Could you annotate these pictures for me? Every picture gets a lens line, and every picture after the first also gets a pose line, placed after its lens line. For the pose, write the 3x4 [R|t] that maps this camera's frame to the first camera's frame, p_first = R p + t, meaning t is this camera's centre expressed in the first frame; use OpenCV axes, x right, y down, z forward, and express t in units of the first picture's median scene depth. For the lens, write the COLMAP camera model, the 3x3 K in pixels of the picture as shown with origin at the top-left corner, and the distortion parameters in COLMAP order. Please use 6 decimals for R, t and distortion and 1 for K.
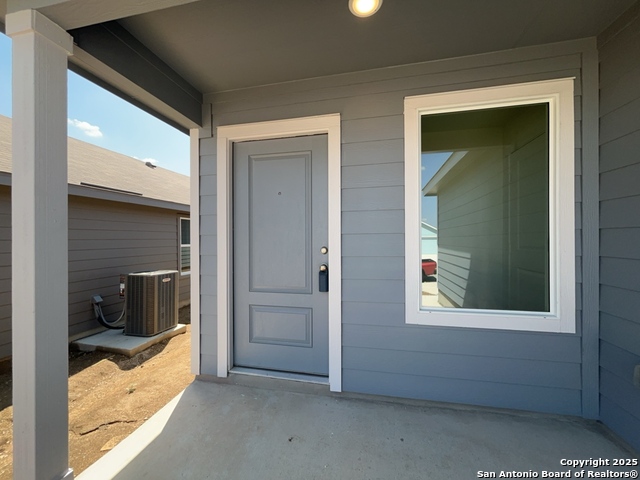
lens RADIAL K [[260.2, 0, 320.0], [0, 260.2, 238.2], [0, 0, 1]] dist [-0.000534, -0.000406]
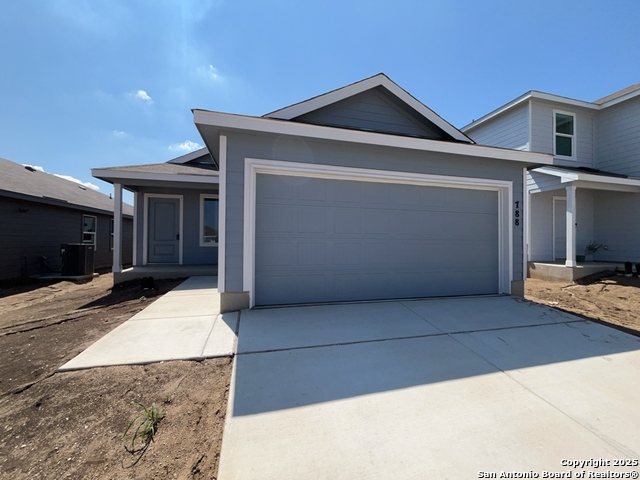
lens RADIAL K [[260.2, 0, 319.7], [0, 260.2, 239.3], [0, 0, 1]] dist [-0.000534, -0.000406]
pose [[0.898613, 0.017742, 0.438383, 0.190335], [-0.015042, 0.999840, -0.009632, 0.182133], [-0.438484, 0.002061, 0.898736, -3.056227]]
